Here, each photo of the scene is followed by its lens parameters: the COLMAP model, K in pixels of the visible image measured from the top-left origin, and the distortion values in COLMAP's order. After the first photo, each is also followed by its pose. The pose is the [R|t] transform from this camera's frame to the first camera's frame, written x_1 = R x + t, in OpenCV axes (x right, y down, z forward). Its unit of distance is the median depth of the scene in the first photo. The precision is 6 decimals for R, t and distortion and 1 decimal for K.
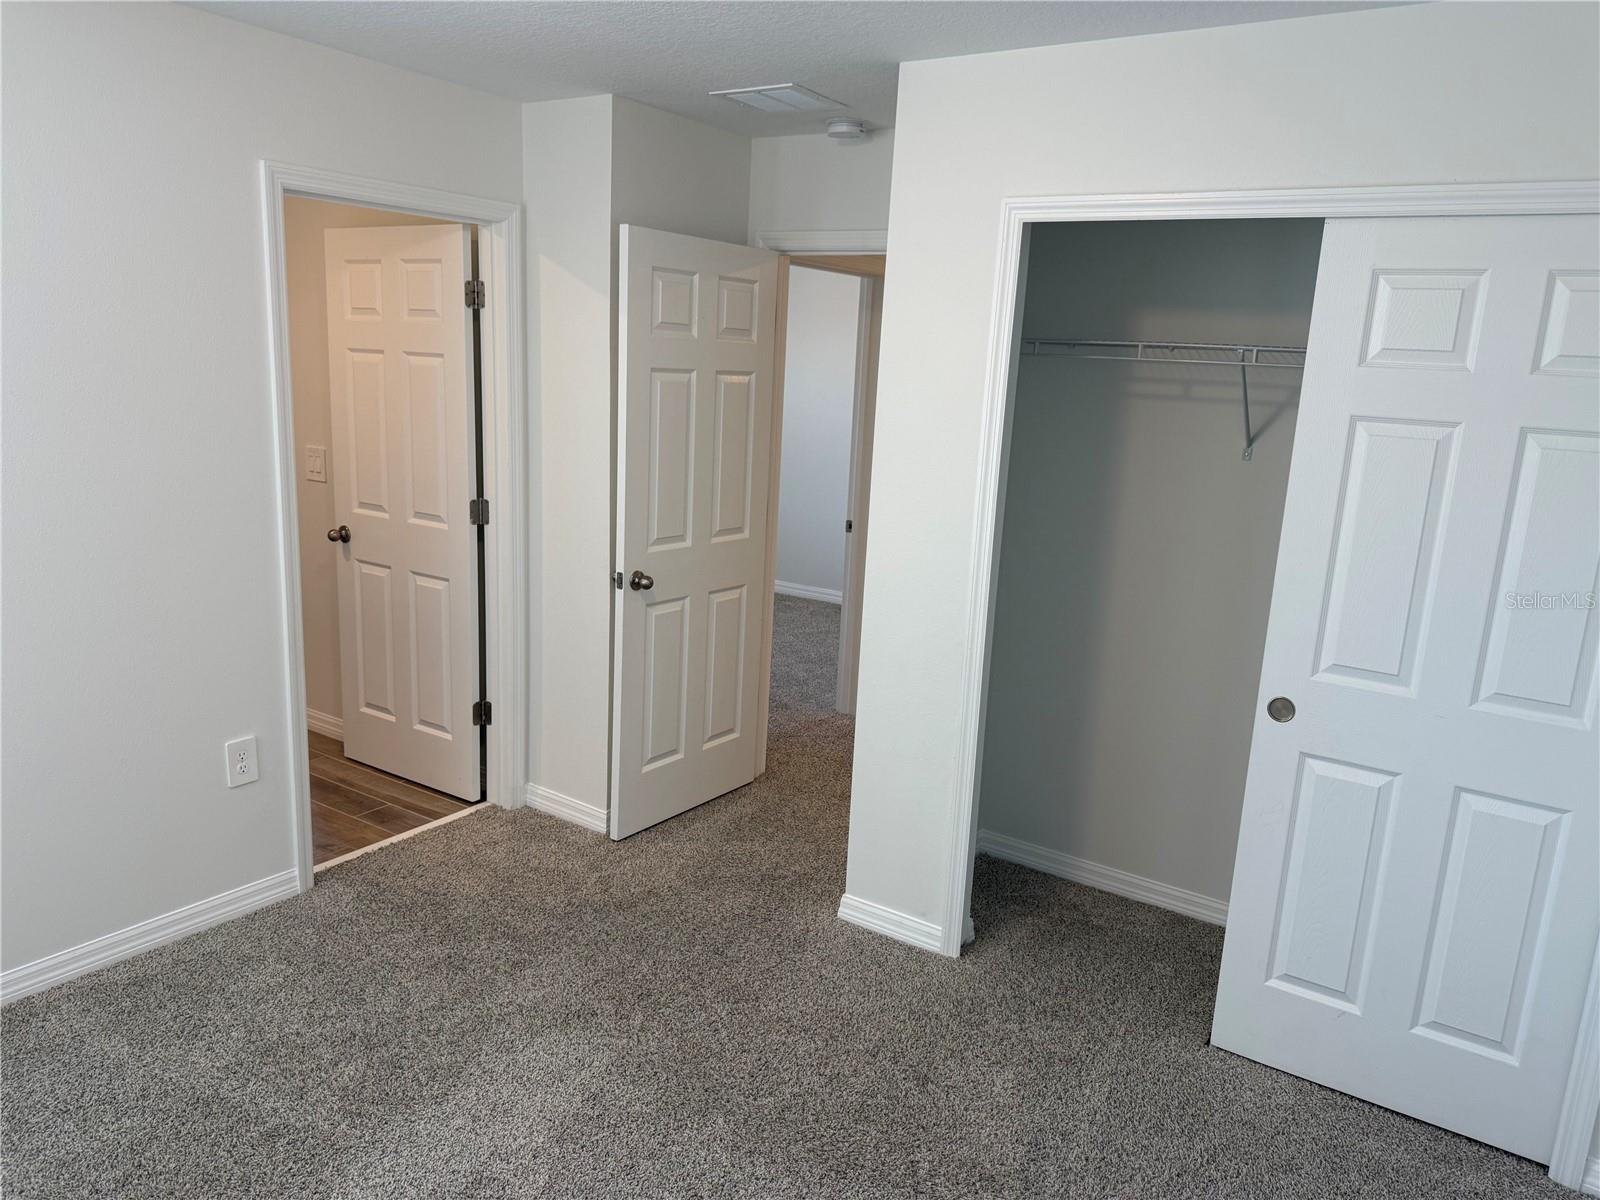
lens RADIAL K [[1125.3, 0, 808.3], [0, 1125.3, 600.3], [0, 0, 1]] dist [0.083660, -0.116739]
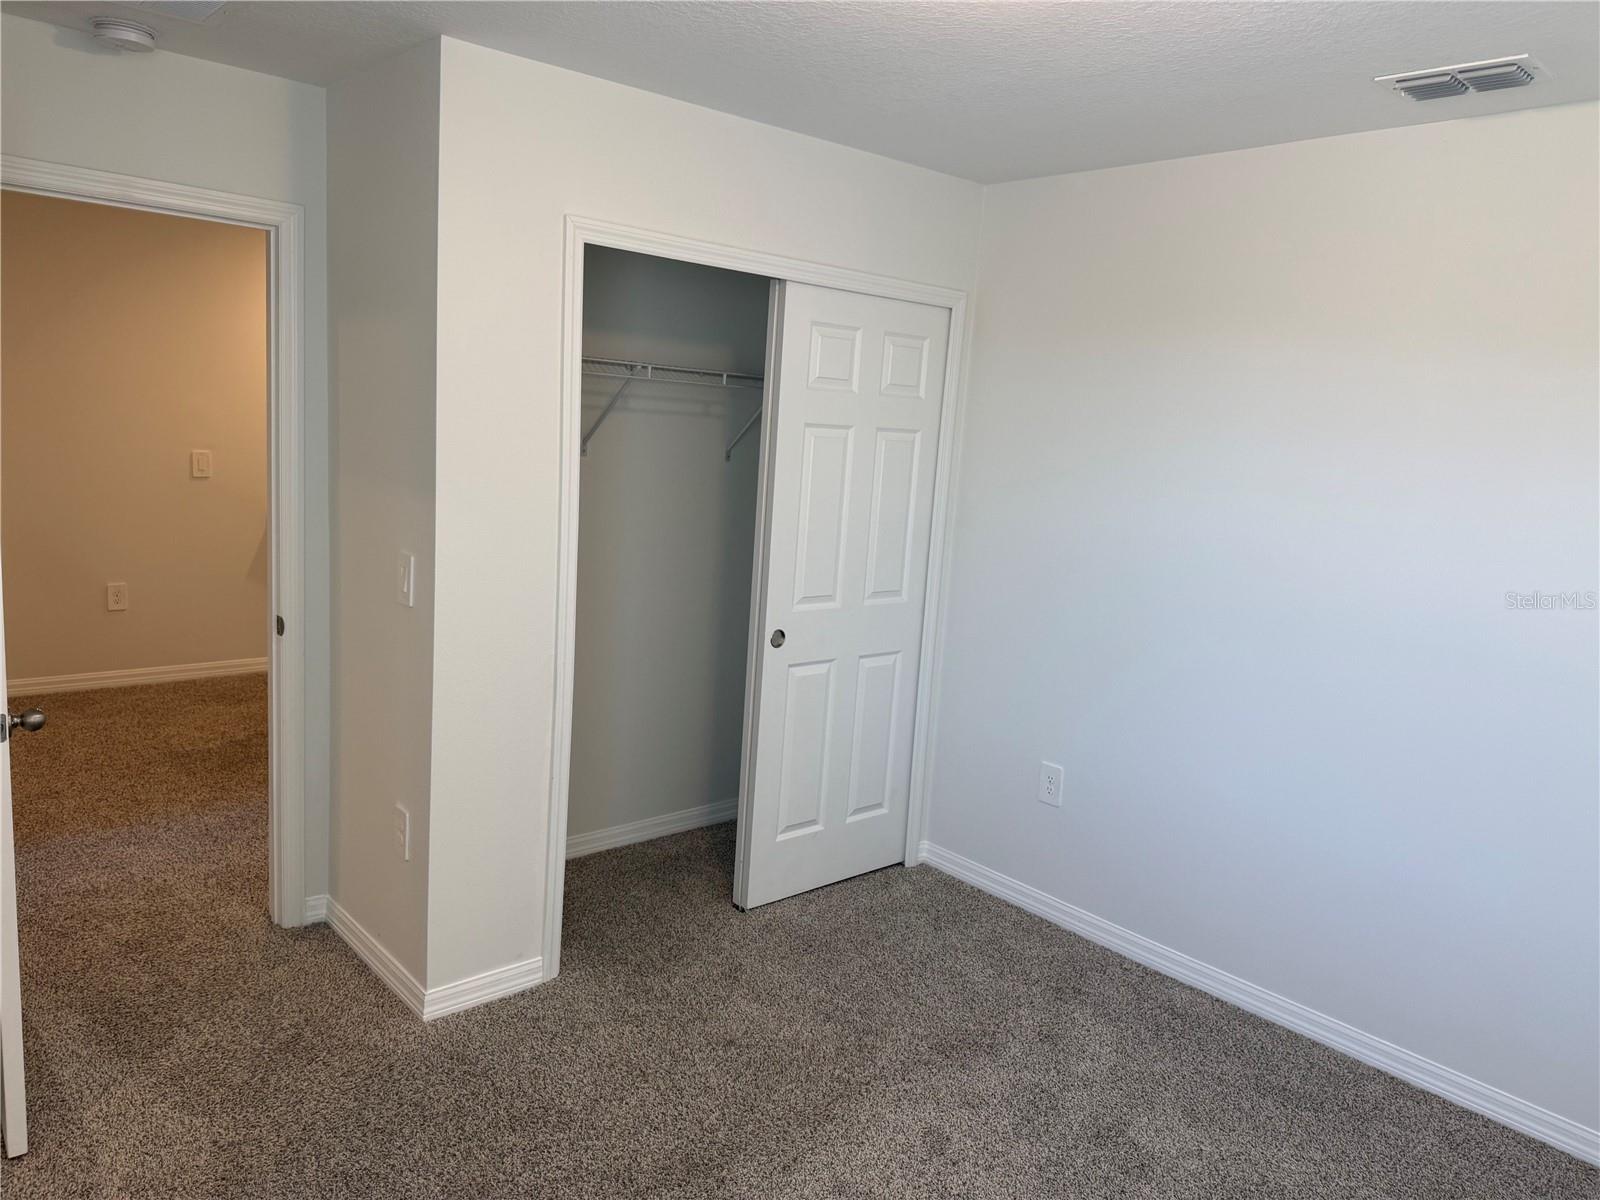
lens RADIAL K [[1125.3, 0, 808.3], [0, 1125.3, 600.3], [0, 0, 1]] dist [0.083660, -0.116739]
pose [[0.255842, -0.202104, 0.945357, -0.834274], [0.145524, 0.974811, 0.169018, -0.171715], [-0.955703, 0.094331, 0.278808, 0.583619]]
